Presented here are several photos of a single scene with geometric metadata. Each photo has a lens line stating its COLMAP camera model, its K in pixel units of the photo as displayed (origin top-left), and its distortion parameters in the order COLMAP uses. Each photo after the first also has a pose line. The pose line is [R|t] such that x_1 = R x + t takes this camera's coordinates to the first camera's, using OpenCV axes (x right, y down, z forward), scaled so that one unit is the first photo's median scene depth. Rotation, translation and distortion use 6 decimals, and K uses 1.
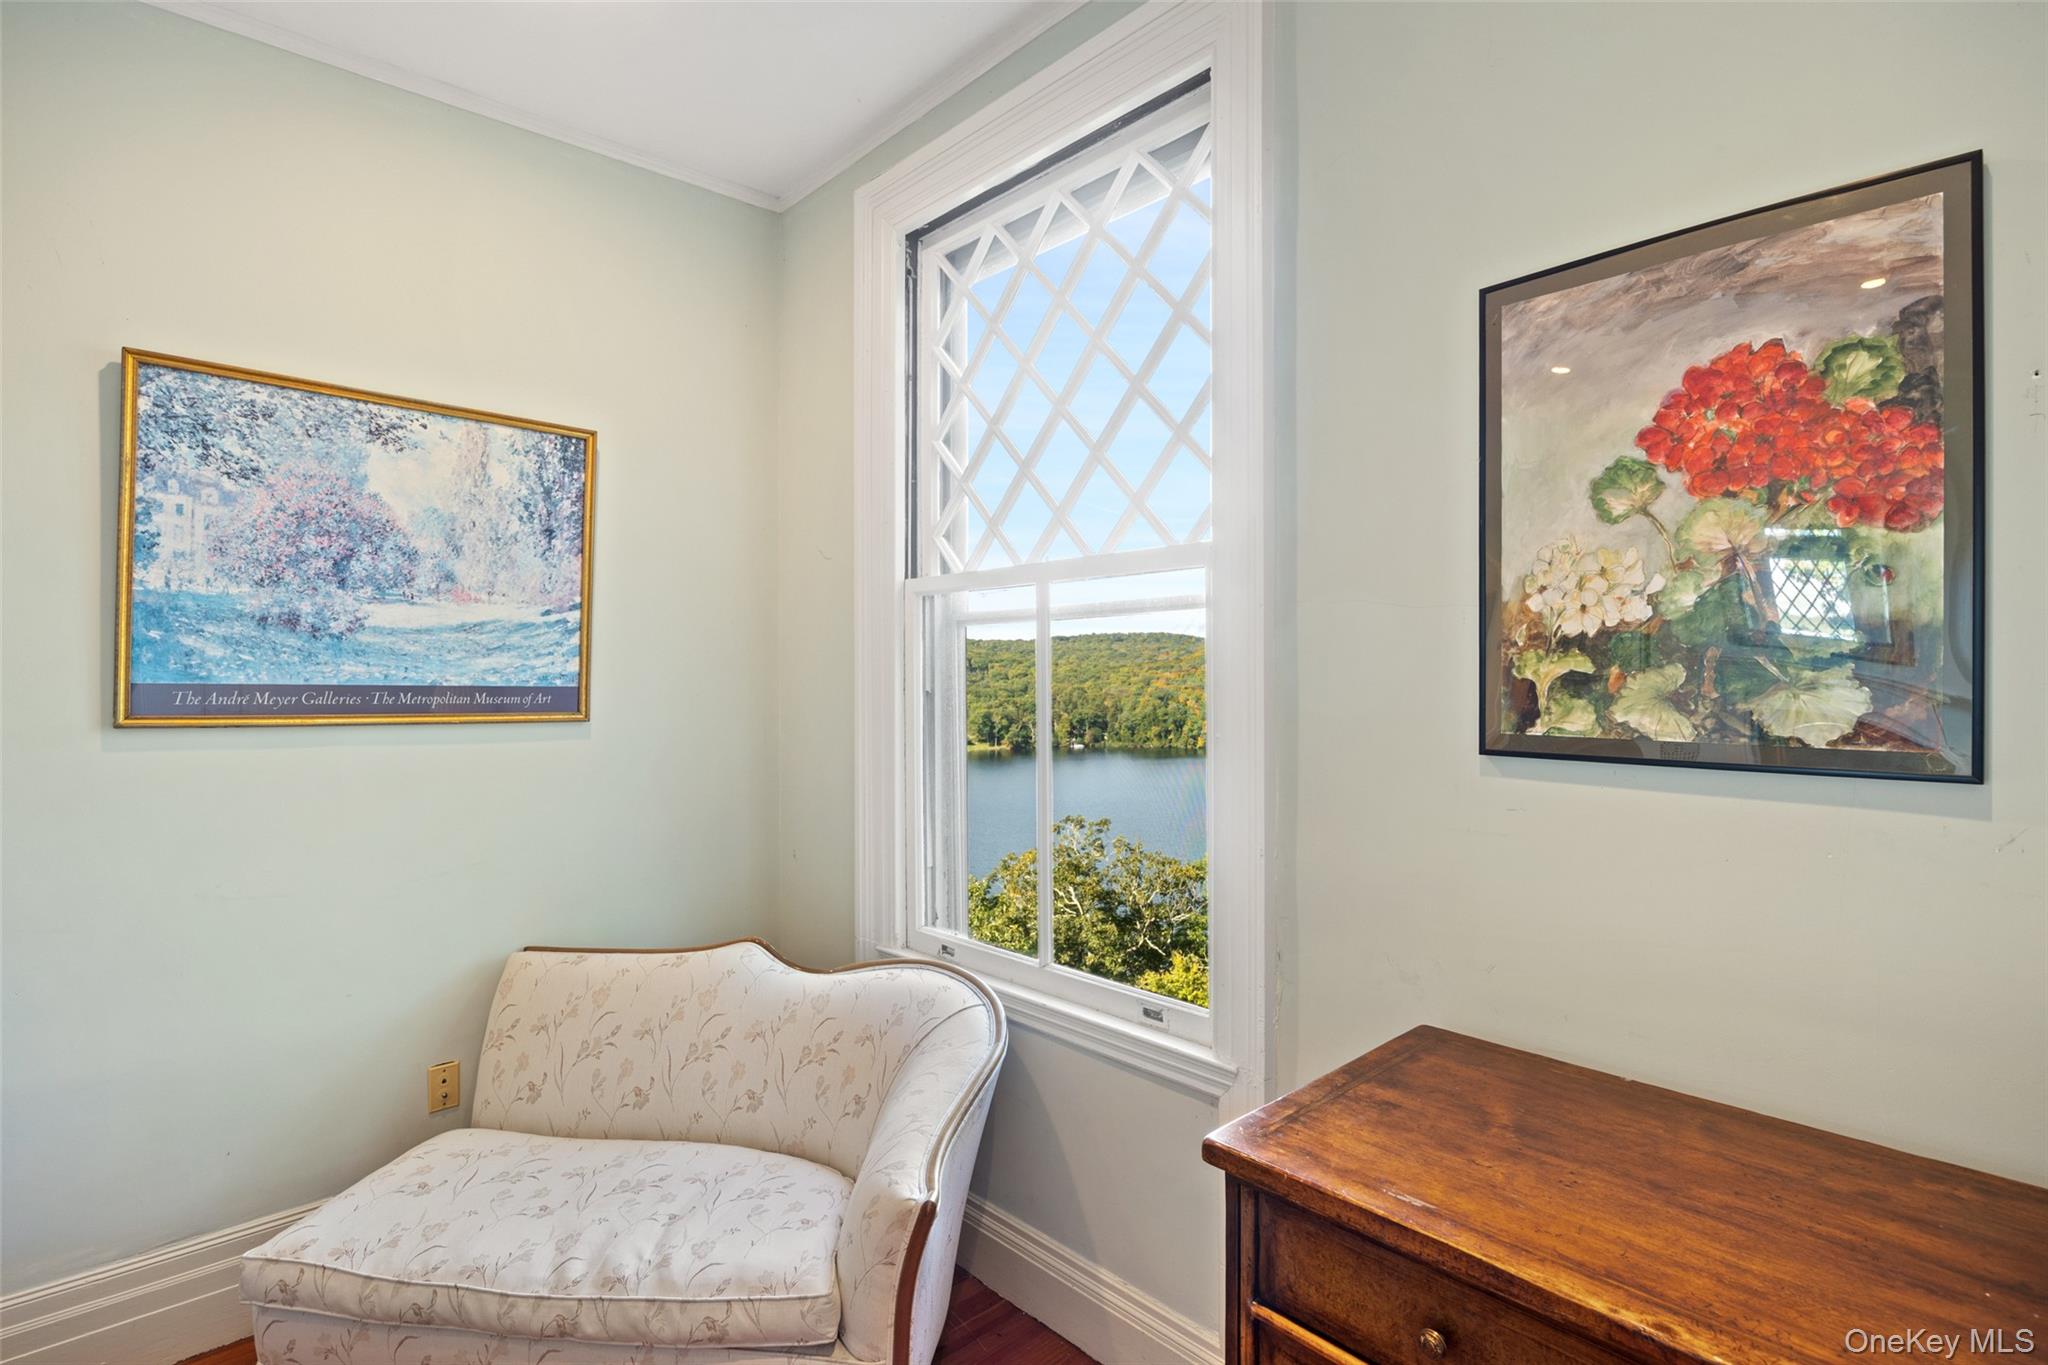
lens RADIAL K [[993.2, 0, 1013.5], [0, 993.2, 669.2], [0, 0, 1]] dist [-0.010642, -0.000145]
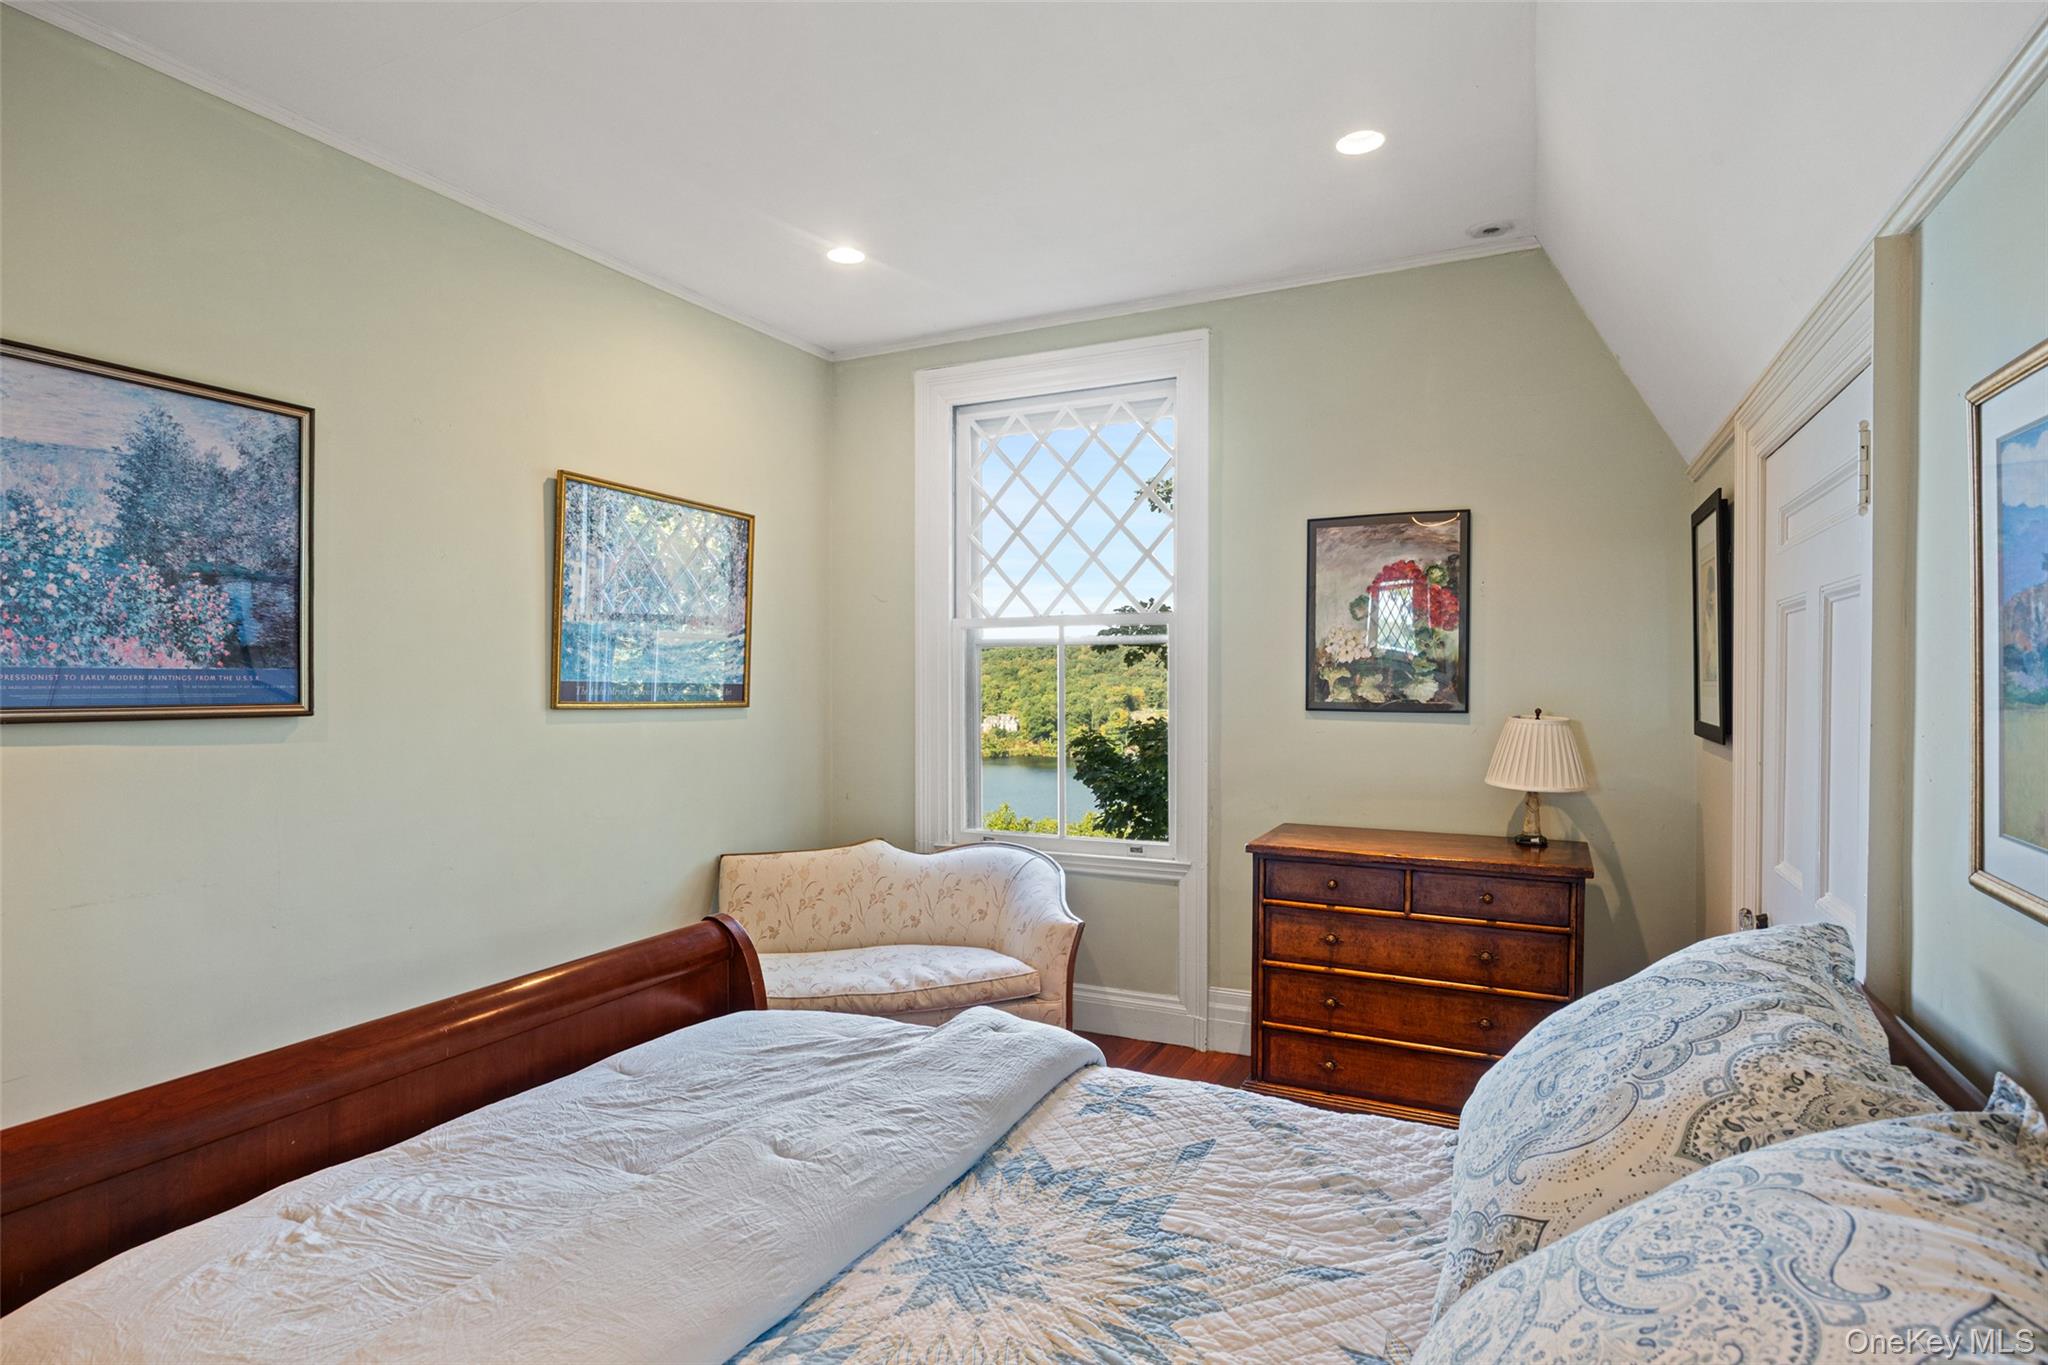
lens RADIAL K [[1049.4, 0, 1008.3], [0, 1049.4, 687.0], [0, 0, 1]] dist [-0.017428, 0.000935]
pose [[0.934719, -0.000168, 0.355388, -0.841211], [-0.004570, 0.999912, 0.012493, -0.000120], [-0.355358, -0.013301, 0.934636, -0.855581]]
